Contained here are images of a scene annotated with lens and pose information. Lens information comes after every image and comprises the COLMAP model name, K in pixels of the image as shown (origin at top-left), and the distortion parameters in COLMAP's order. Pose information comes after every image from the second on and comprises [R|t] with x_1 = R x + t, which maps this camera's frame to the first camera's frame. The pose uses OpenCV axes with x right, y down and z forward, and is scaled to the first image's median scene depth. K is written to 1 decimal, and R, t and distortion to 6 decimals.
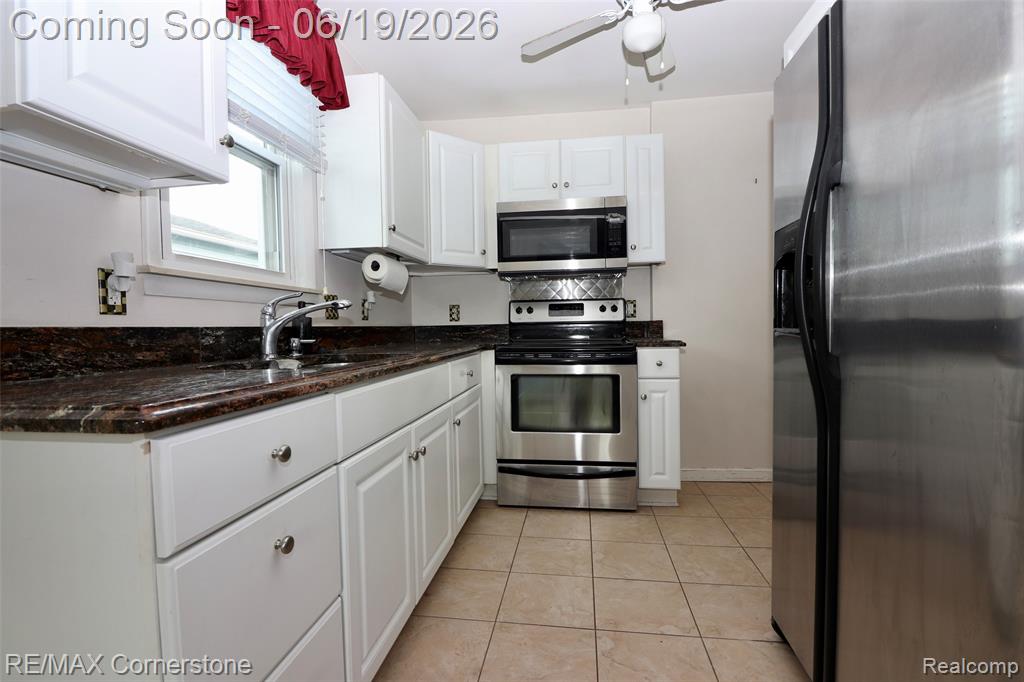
lens RADIAL K [[478.7, 0, 512.0], [0, 478.7, 341.0], [0, 0, 1]] dist [0.000586, -0.013271]
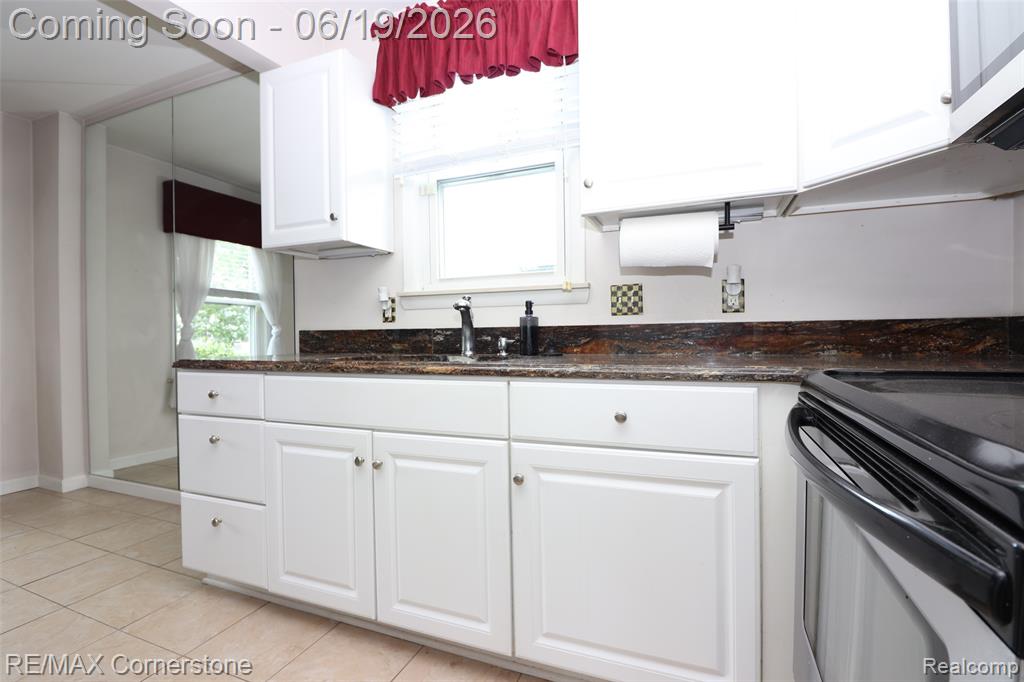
lens RADIAL K [[478.7, 0, 512.0], [0, 478.7, 341.0], [0, 0, 1]] dist [0.000586, -0.013271]
pose [[-0.239094, 0.033041, -0.970434, 0.388671], [-0.010475, 0.999275, 0.036604, -0.026487], [0.970940, 0.018917, -0.238575, 0.893433]]
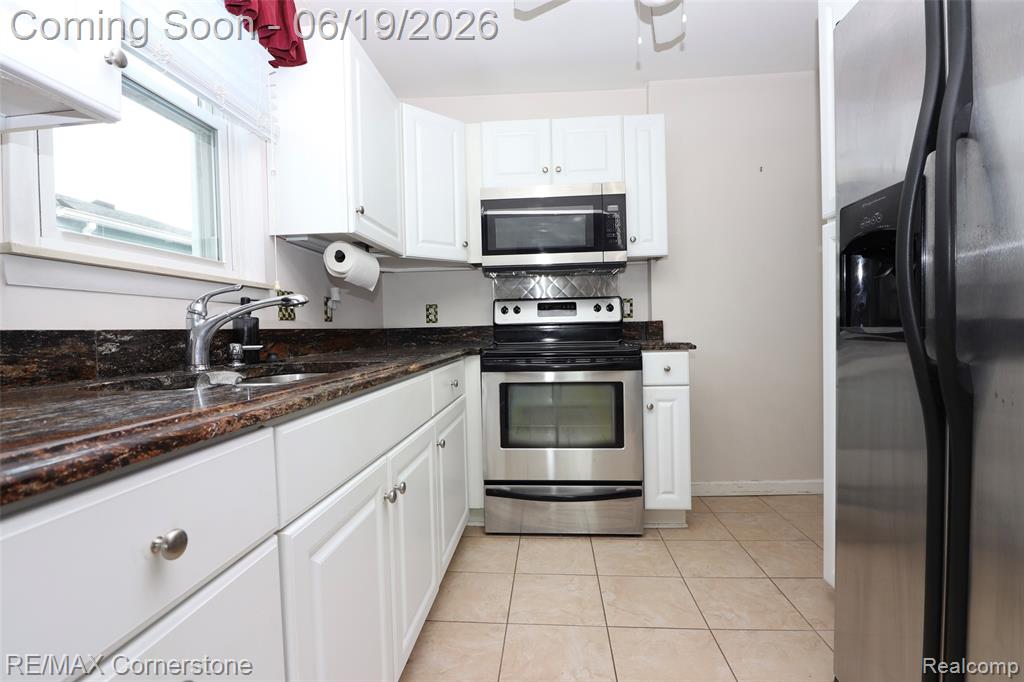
lens RADIAL K [[478.7, 0, 512.0], [0, 478.7, 341.0], [0, 0, 1]] dist [0.000586, -0.013271]
pose [[0.998120, -0.007259, 0.060864, -0.032902], [0.007609, 0.999956, -0.005526, -0.001793], [-0.060821, 0.005978, 0.998131, 0.130476]]
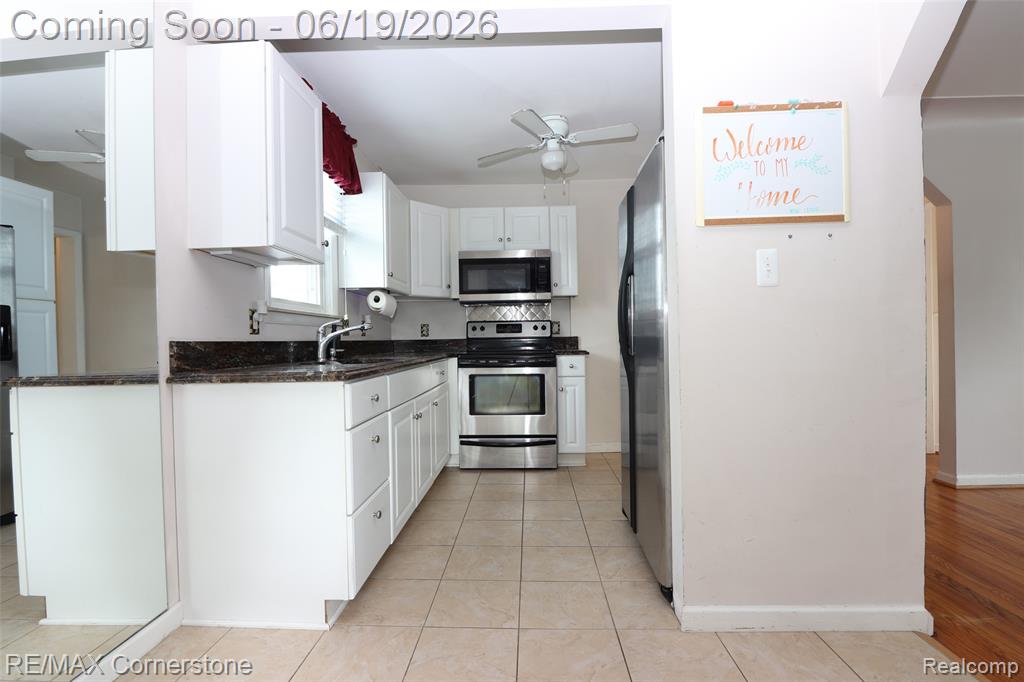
lens RADIAL K [[478.7, 0, 512.0], [0, 478.7, 341.0], [0, 0, 1]] dist [0.000586, -0.013271]
pose [[0.994478, 0.001066, 0.104940, -0.025797], [0.001891, 0.999604, -0.028077, 0.010632], [-0.104929, 0.028121, 0.994082, -0.430958]]
